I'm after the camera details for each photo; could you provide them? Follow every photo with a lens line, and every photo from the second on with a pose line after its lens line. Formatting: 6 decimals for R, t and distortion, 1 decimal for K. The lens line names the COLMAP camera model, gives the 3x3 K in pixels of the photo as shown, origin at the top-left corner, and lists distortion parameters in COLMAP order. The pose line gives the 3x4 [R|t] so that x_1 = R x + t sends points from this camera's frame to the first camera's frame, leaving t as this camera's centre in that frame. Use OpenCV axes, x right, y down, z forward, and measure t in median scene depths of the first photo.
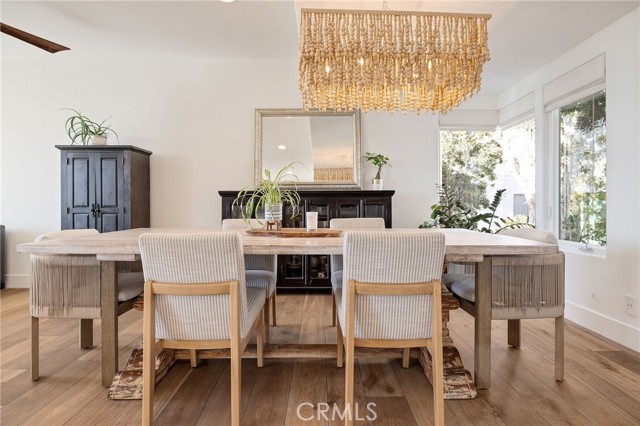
lens RADIAL K [[350.1, 0, 320.0], [0, 350.1, 213.0], [0, 0, 1]] dist [-0.001924, -0.000106]
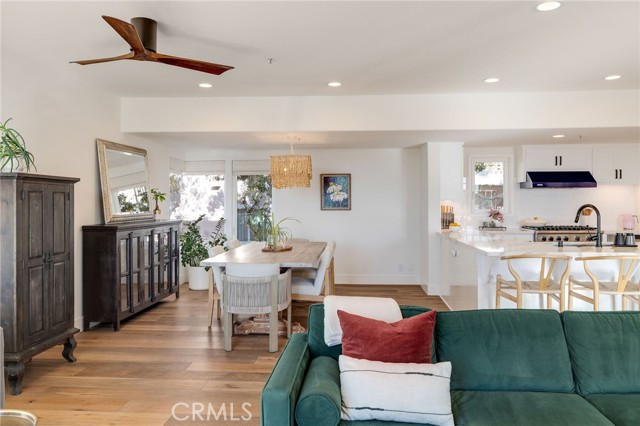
lens RADIAL K [[488.2, 0, 322.9], [0, 488.2, 200.9], [0, 0, 1]] dist [-0.029764, 0.000480]
pose [[0.067816, 0.005849, 0.997681, -1.648783], [0.029062, 0.999547, -0.007835, -0.110975], [-0.997275, 0.029525, 0.067615, 0.327464]]
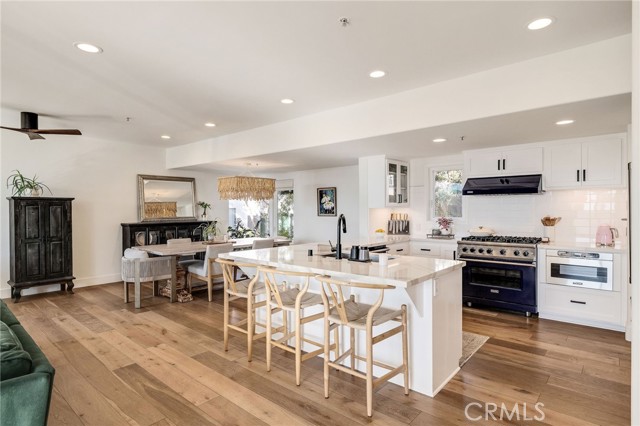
lens RADIAL K [[350.1, 0, 320.0], [0, 350.1, 213.0], [0, 0, 1]] dist [-0.001924, -0.000106]
pose [[0.655757, -0.006919, 0.754940, -0.999171], [0.020634, 0.999749, -0.008760, -0.085517], [-0.754690, 0.021322, 0.655735, -0.879381]]
